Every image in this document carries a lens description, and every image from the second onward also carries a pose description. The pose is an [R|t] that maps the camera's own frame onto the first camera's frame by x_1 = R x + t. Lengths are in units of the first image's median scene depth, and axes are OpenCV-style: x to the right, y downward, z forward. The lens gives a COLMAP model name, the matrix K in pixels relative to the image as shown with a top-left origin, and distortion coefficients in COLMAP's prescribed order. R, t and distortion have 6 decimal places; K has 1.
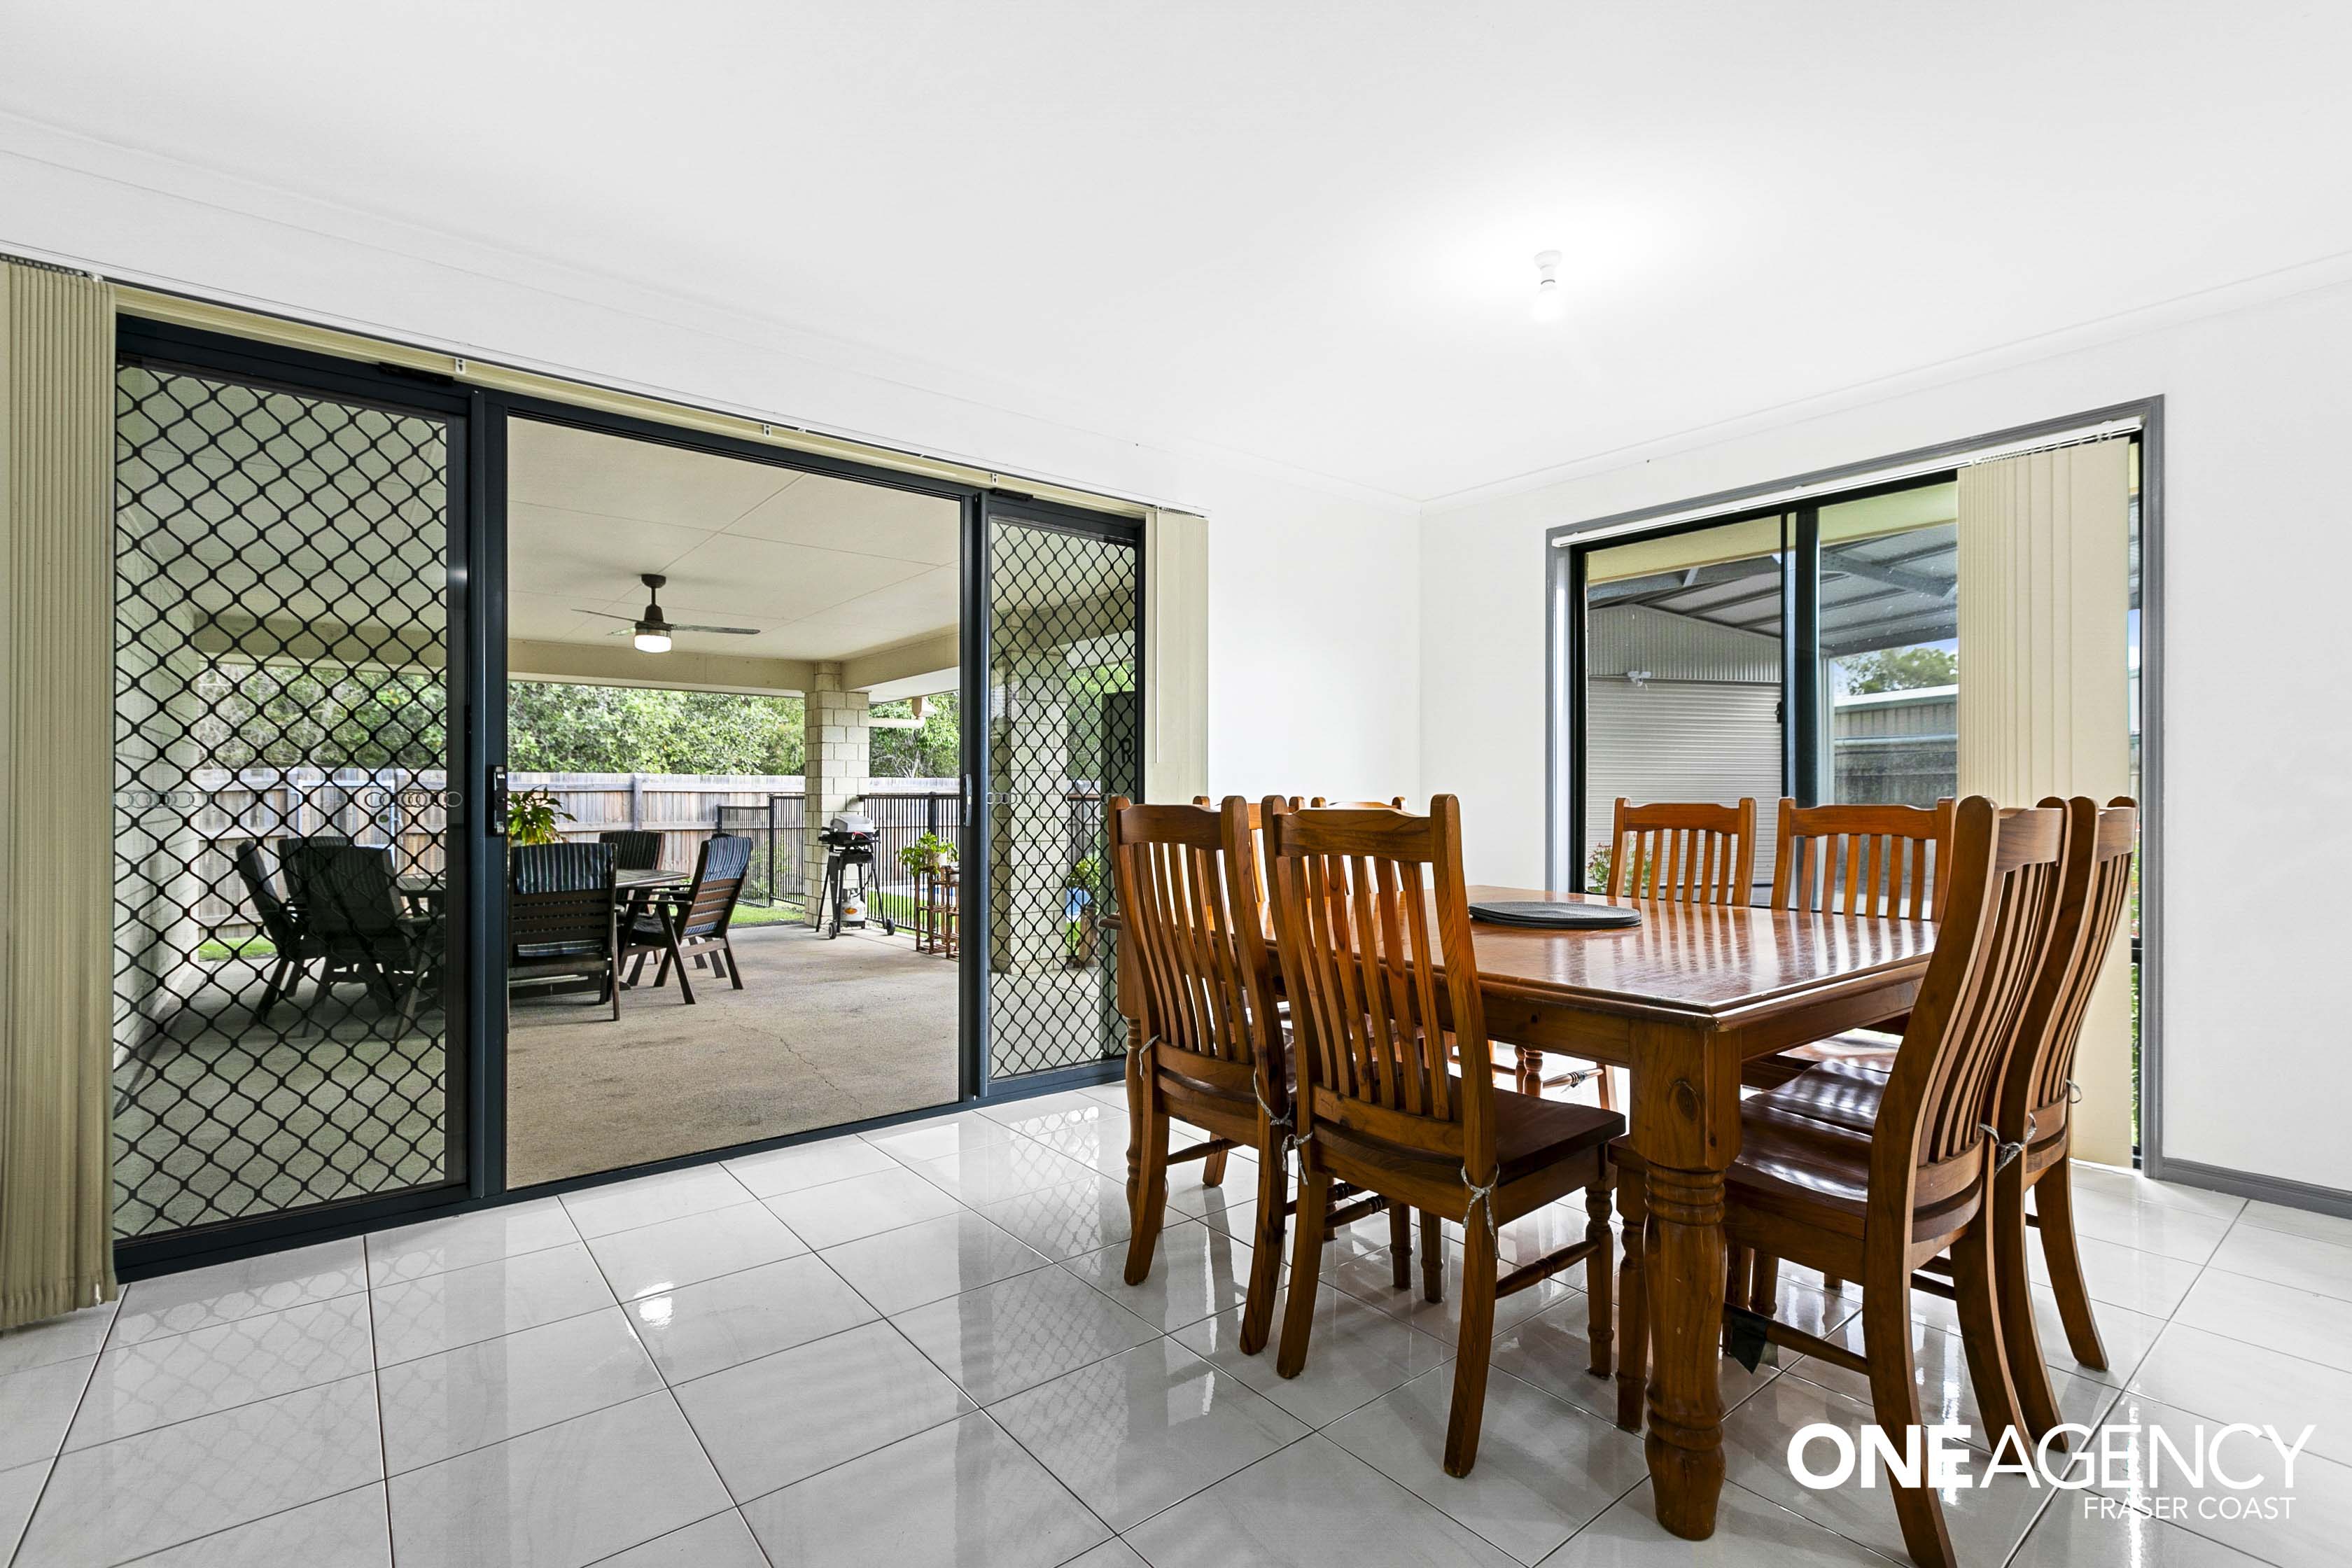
lens RADIAL K [[1063.2, 0, 1169.9], [0, 1063.2, 813.1], [0, 0, 1]] dist [-0.002402, -0.000047]
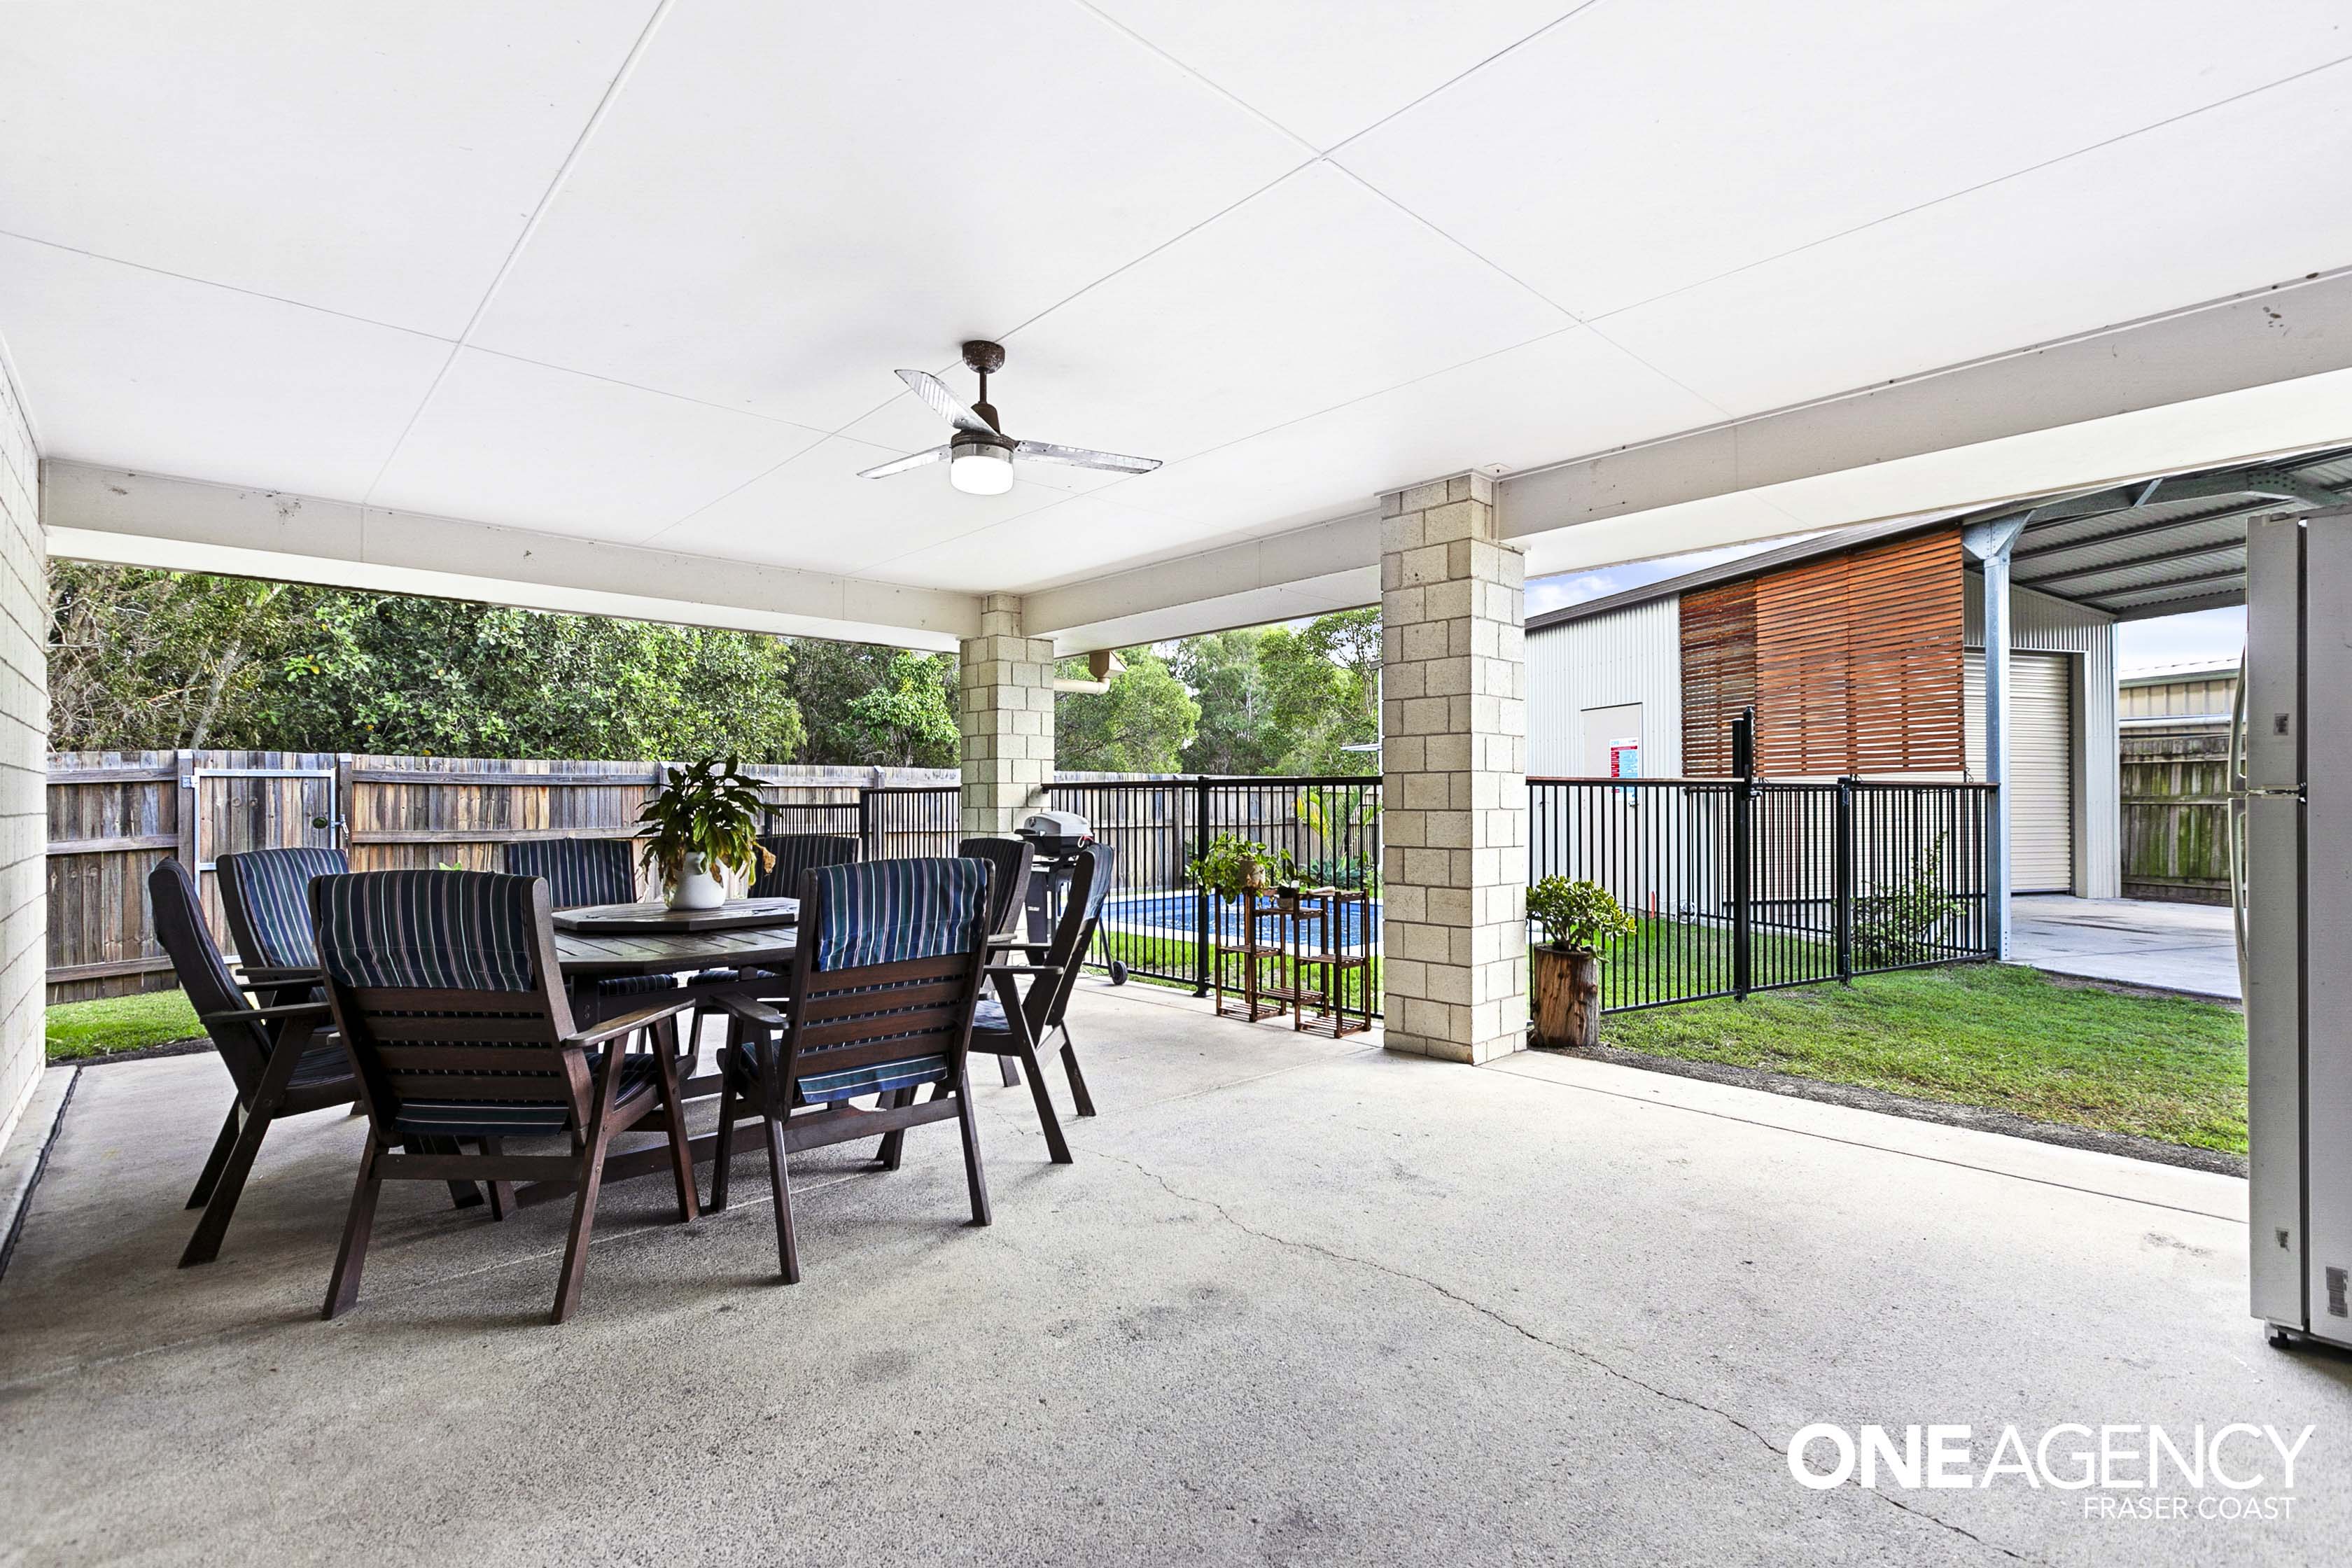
lens RADIAL K [[1074.3, 0, 1177.0], [0, 1074.3, 805.2], [0, 0, 1]] dist [-0.000392, -0.000171]
pose [[0.996817, -0.005021, 0.079568, -0.439691], [0.006007, 0.999908, -0.012160, 0.010310], [-0.079500, 0.012599, 0.996755, 0.471762]]
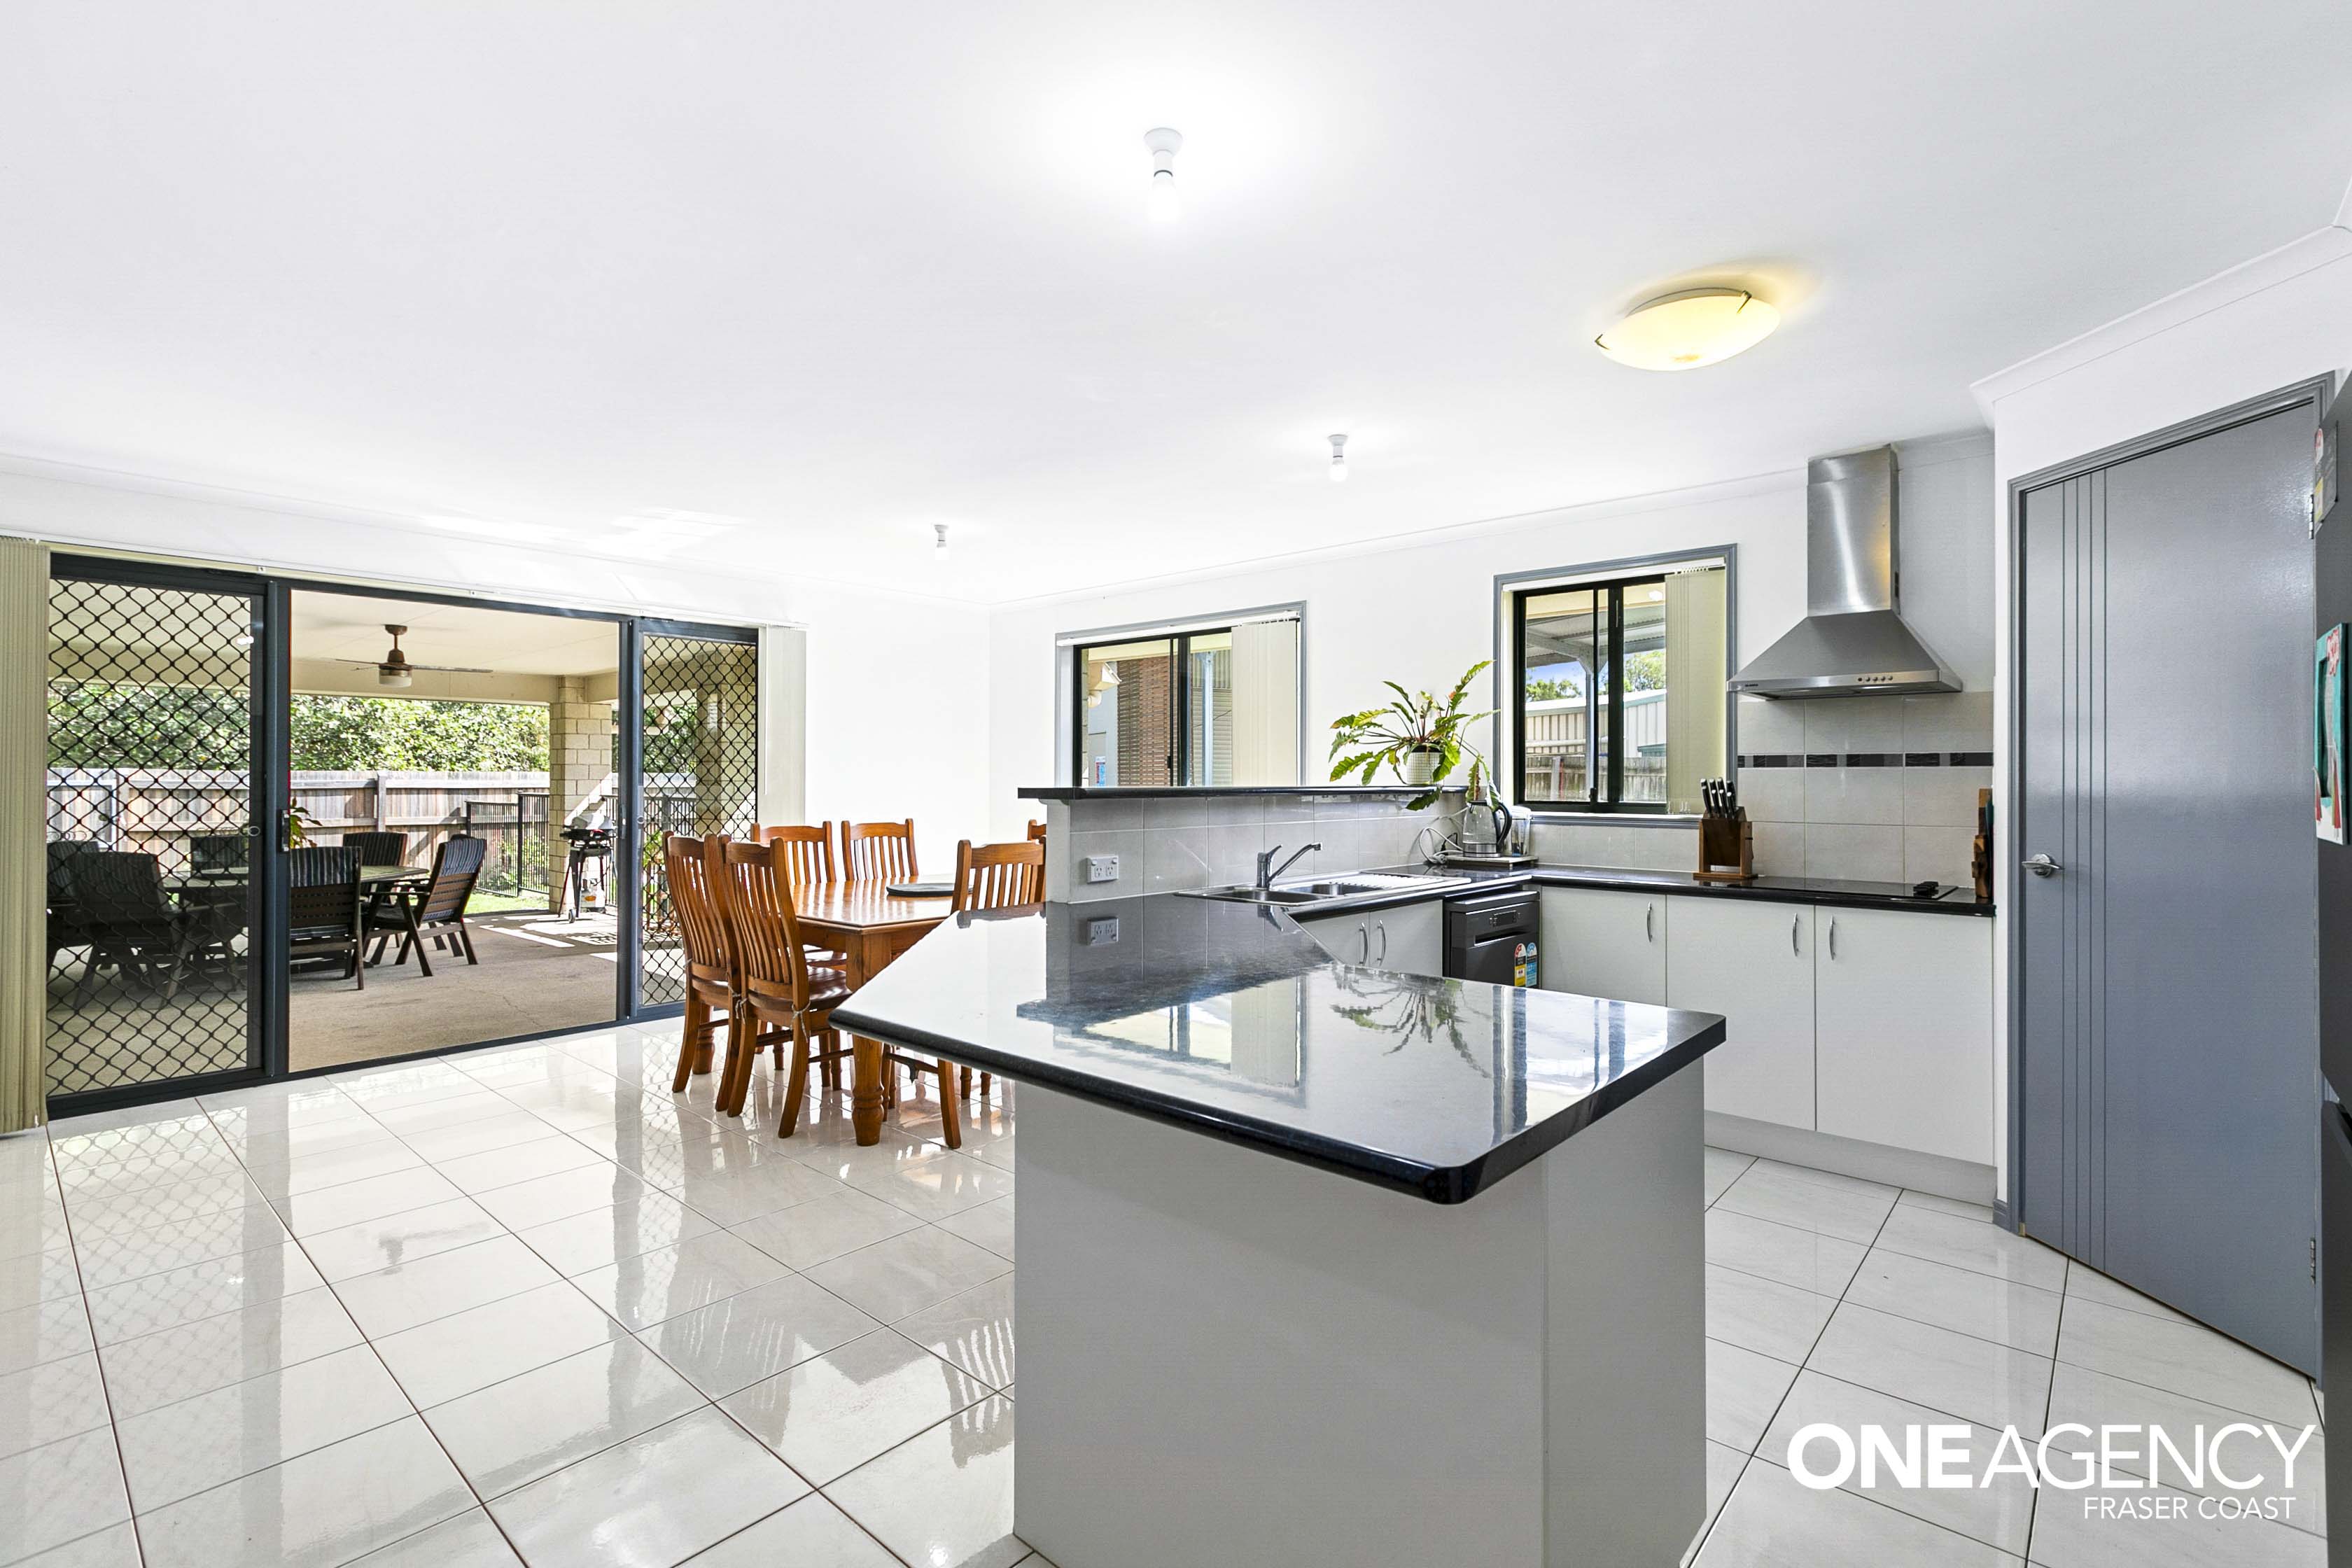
lens RADIAL K [[1074.8, 0, 1176.0], [0, 1074.8, 784.0], [0, 0, 1]] dist [0.001840, -0.000218]
pose [[0.985270, -0.000665, 0.171002, 0.186809], [0.002282, 0.999954, -0.009263, -0.028517], [-0.170988, 0.009517, 0.985227, -0.372381]]
